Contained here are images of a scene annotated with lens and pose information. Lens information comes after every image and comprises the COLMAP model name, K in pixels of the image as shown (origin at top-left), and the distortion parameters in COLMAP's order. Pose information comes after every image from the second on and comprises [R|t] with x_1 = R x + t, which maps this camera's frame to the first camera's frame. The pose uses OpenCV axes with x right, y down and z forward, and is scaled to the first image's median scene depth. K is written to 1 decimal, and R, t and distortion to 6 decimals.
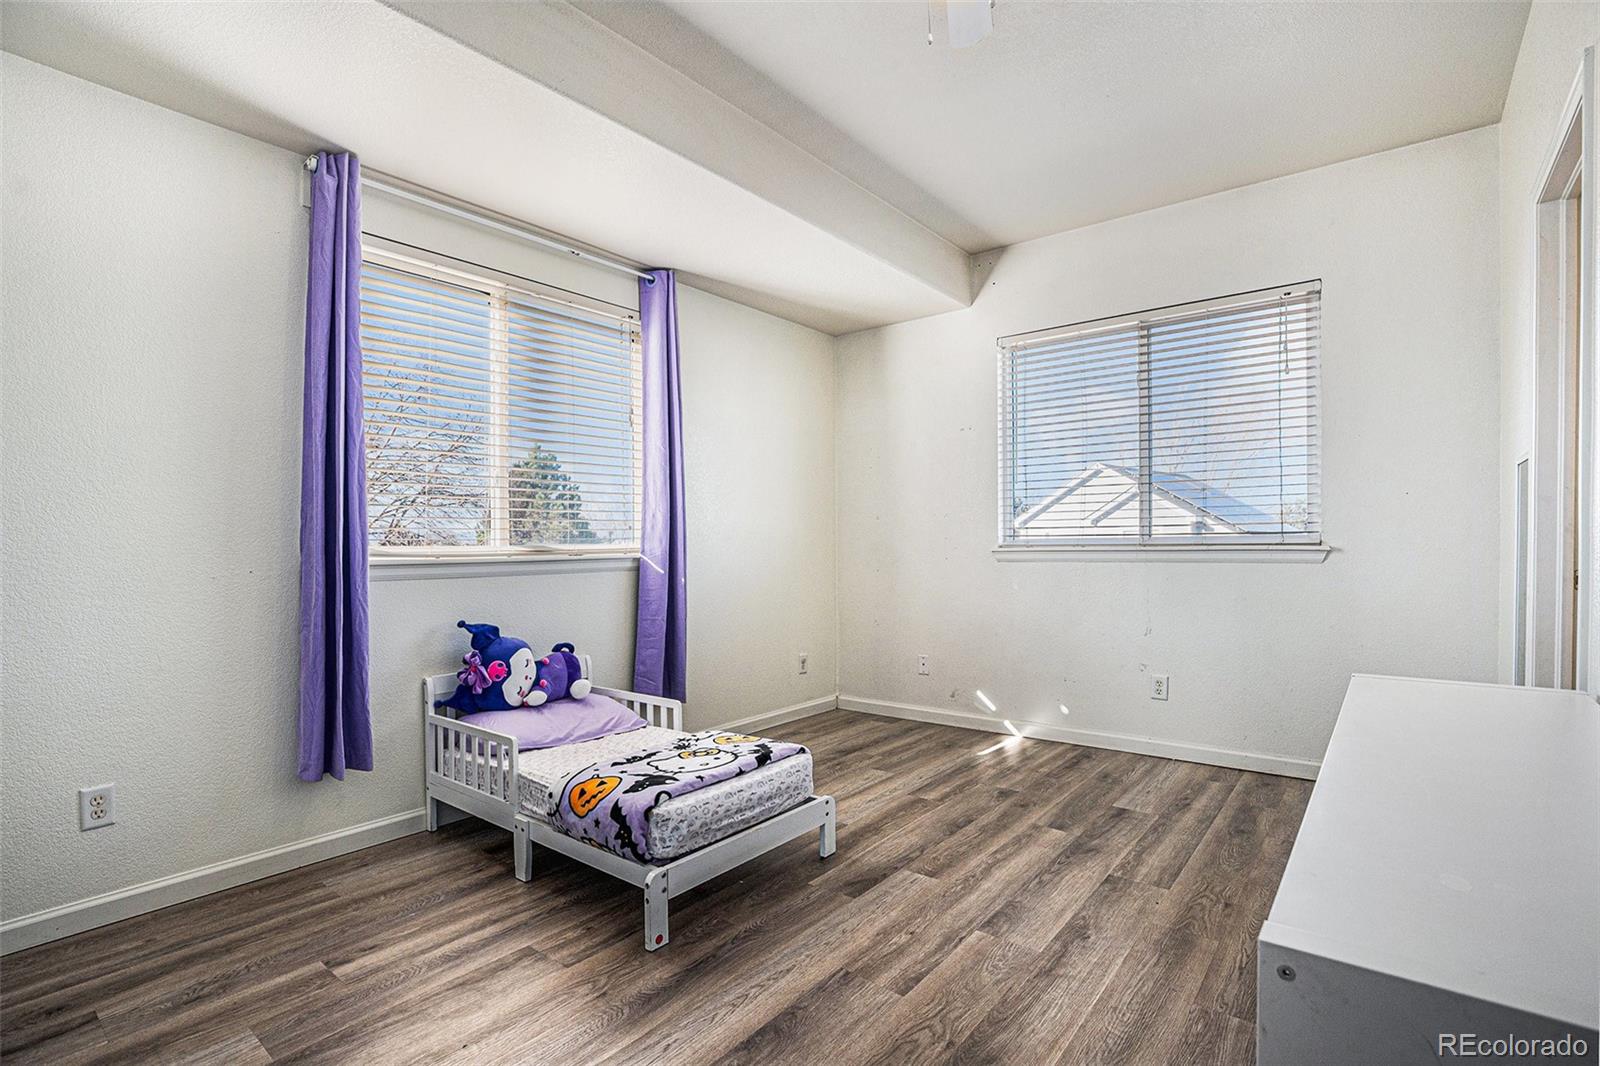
lens RADIAL K [[746.5, 0, 804.2], [0, 746.5, 545.5], [0, 0, 1]] dist [-0.003560, 0.001743]
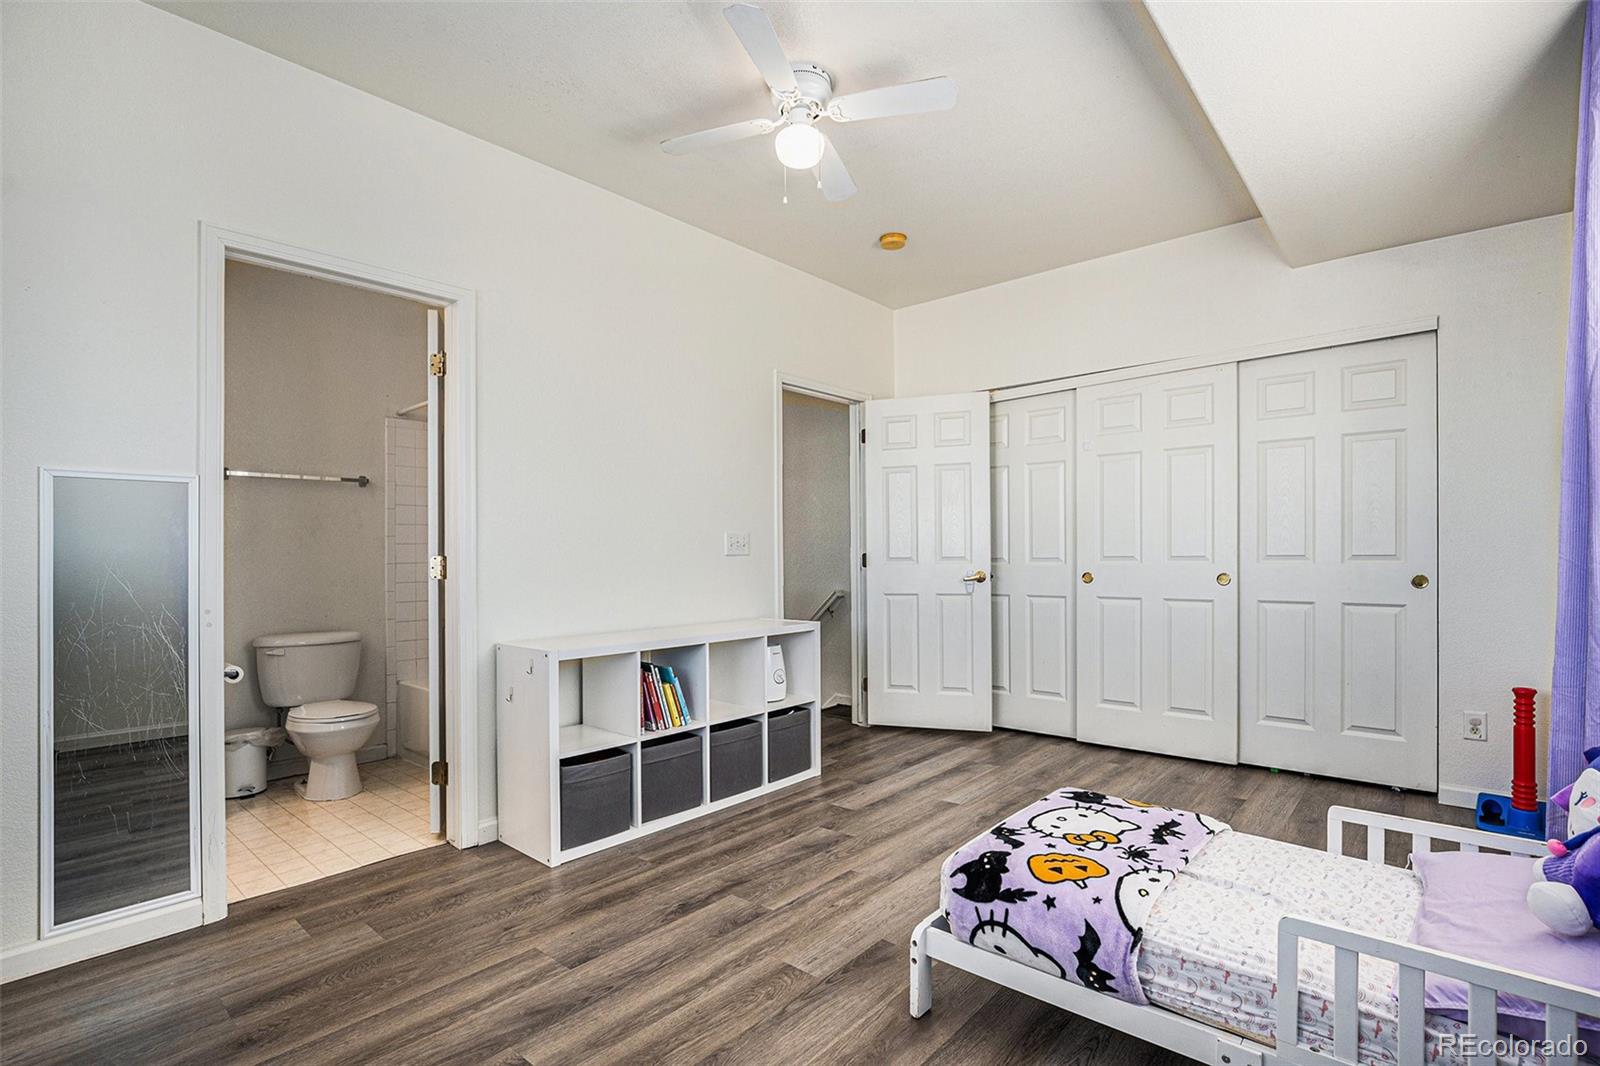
lens RADIAL K [[746.5, 0, 807.8], [0, 746.5, 549.1], [0, 0, 1]] dist [-0.003560, 0.001743]
pose [[-0.999020, 0.024202, 0.037065, 0.108385], [0.023635, 0.999598, -0.015680, -0.000596], [-0.037429, -0.014789, -0.999190, 1.826222]]
